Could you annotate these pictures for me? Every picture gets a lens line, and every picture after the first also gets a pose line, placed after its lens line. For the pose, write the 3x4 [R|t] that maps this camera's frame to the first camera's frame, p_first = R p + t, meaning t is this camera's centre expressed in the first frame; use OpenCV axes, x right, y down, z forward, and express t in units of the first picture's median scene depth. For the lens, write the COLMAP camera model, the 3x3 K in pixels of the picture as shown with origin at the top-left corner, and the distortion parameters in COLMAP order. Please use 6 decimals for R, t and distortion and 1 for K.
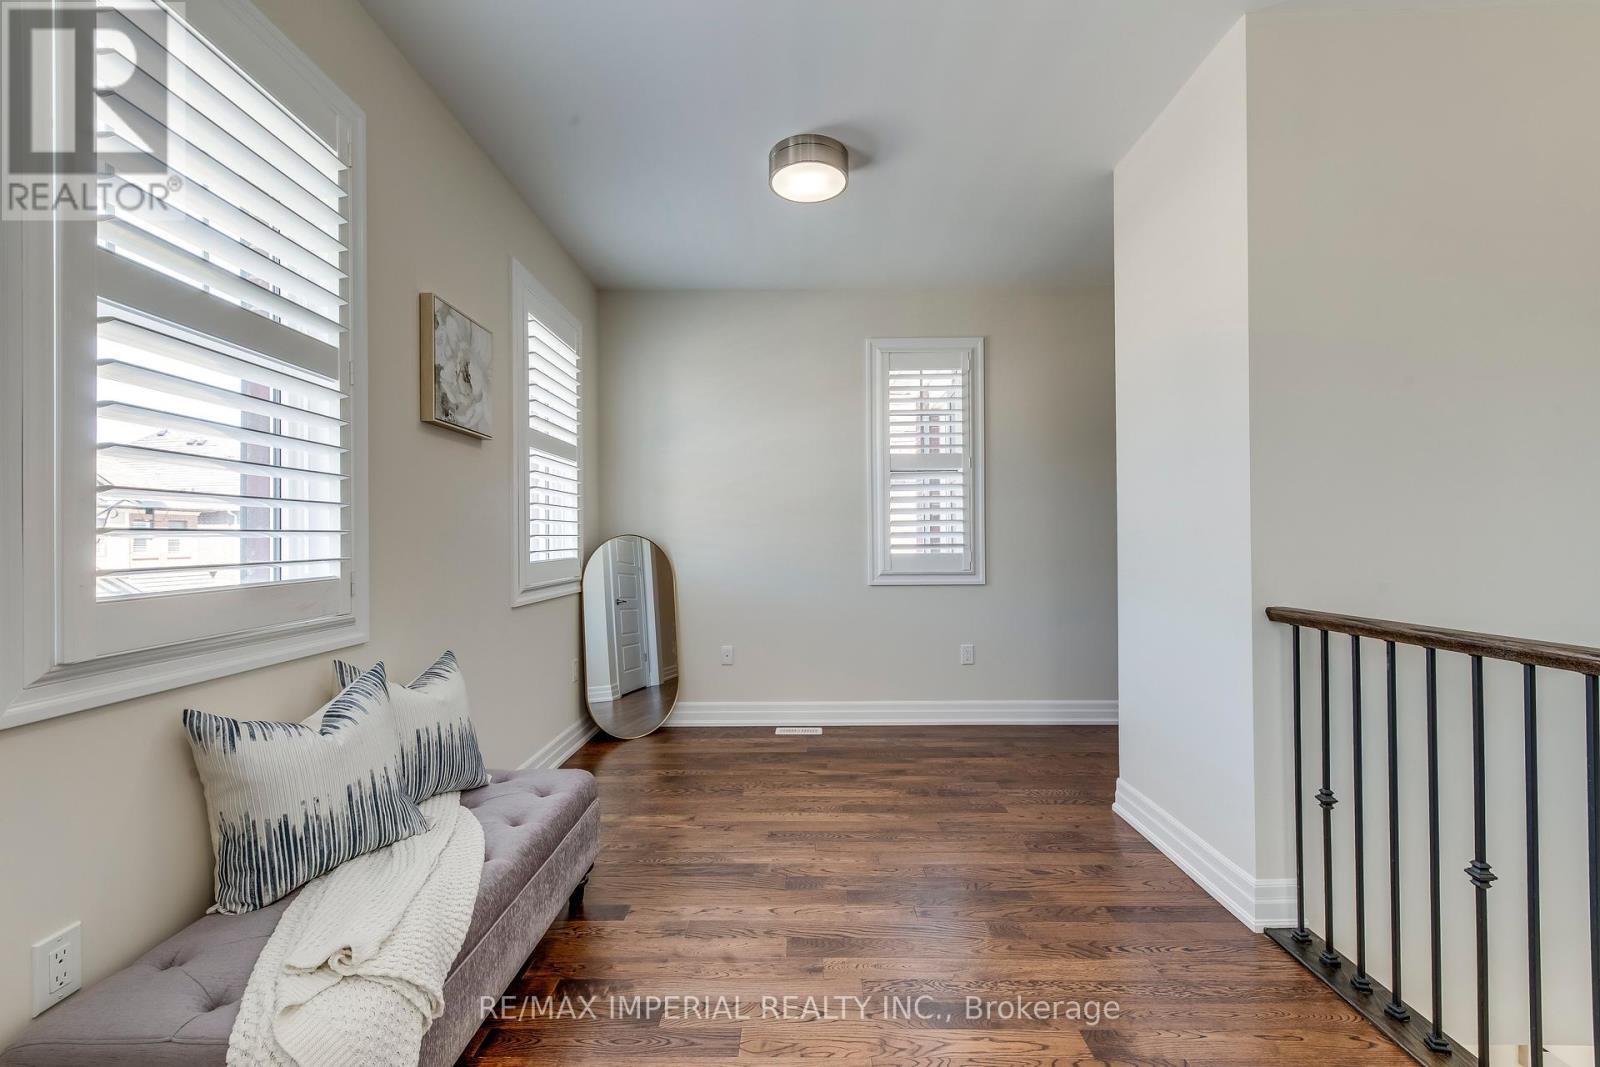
lens RADIAL K [[655.6, 0, 798.1], [0, 655.6, 536.0], [0, 0, 1]] dist [0.018553, -0.008579]
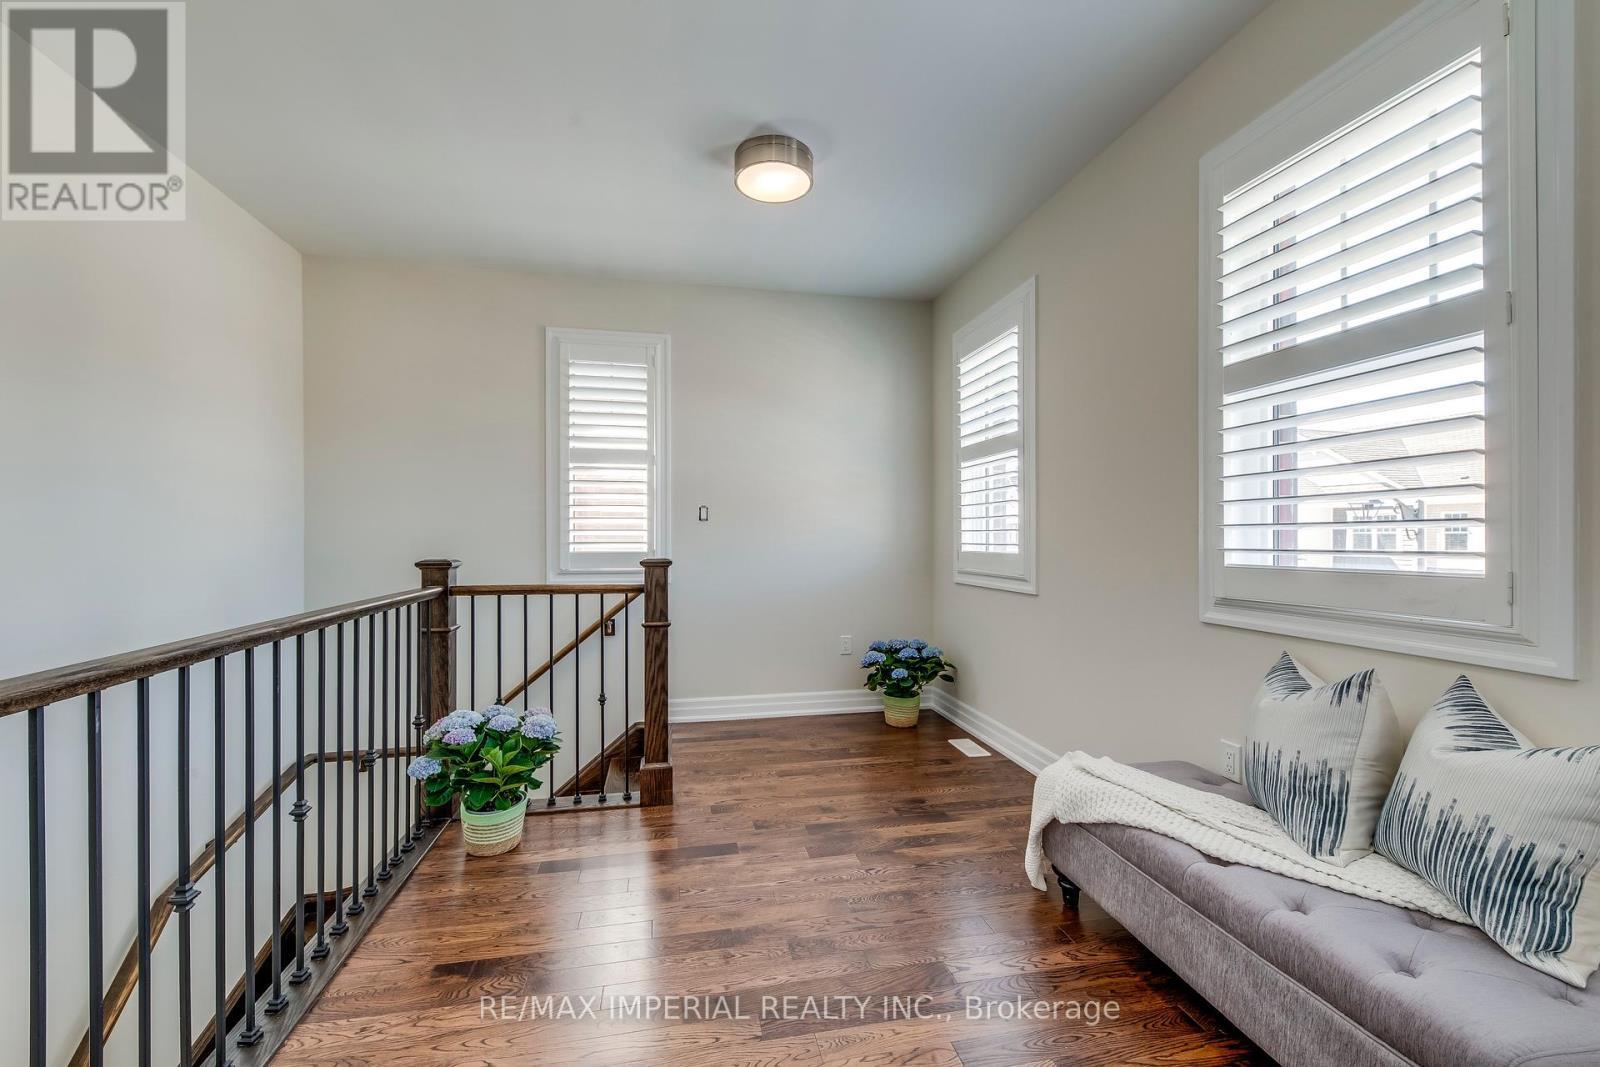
lens RADIAL K [[655.6, 0, 798.1], [0, 655.6, 536.0], [0, 0, 1]] dist [0.018553, -0.008579]
pose [[-0.980394, 0.009082, -0.196837, 0.335094], [0.011060, 0.999899, -0.008956, 0.016015], [0.196736, -0.010957, -0.980395, 1.977993]]
